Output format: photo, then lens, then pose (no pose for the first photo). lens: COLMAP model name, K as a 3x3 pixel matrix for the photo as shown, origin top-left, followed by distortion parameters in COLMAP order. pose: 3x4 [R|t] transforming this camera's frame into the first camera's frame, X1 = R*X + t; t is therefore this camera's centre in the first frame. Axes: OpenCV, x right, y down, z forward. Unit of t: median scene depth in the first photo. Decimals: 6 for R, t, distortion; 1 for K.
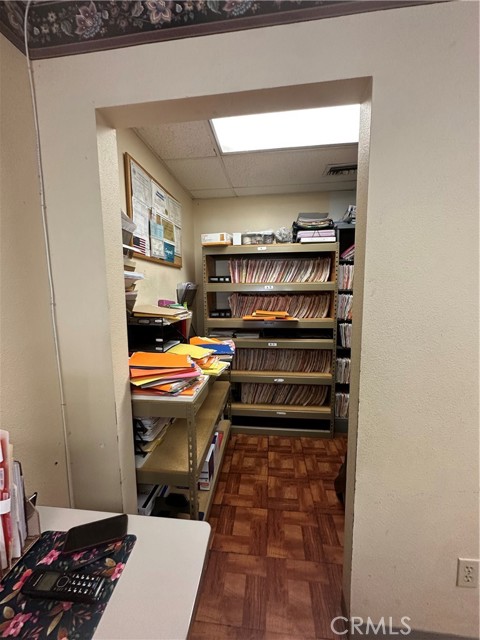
lens RADIAL K [[255.2, 0, 240.0], [0, 255.2, 320.0], [0, 0, 1]] dist [-0.008395, -0.000013]
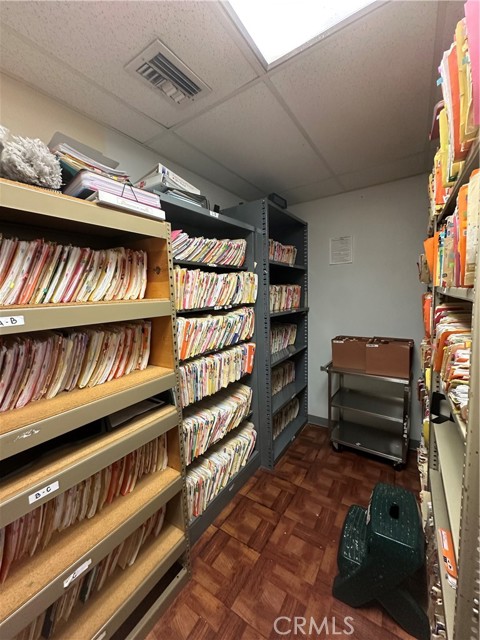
lens RADIAL K [[255.2, 0, 240.0], [0, 255.2, 320.0], [0, 0, 1]] dist [-0.008395, -0.000013]
pose [[0.447436, -0.092539, 0.889515, -0.028756], [0.182050, 0.983231, 0.010716, -0.078828], [-0.875591, 0.157141, 0.456780, 0.608677]]
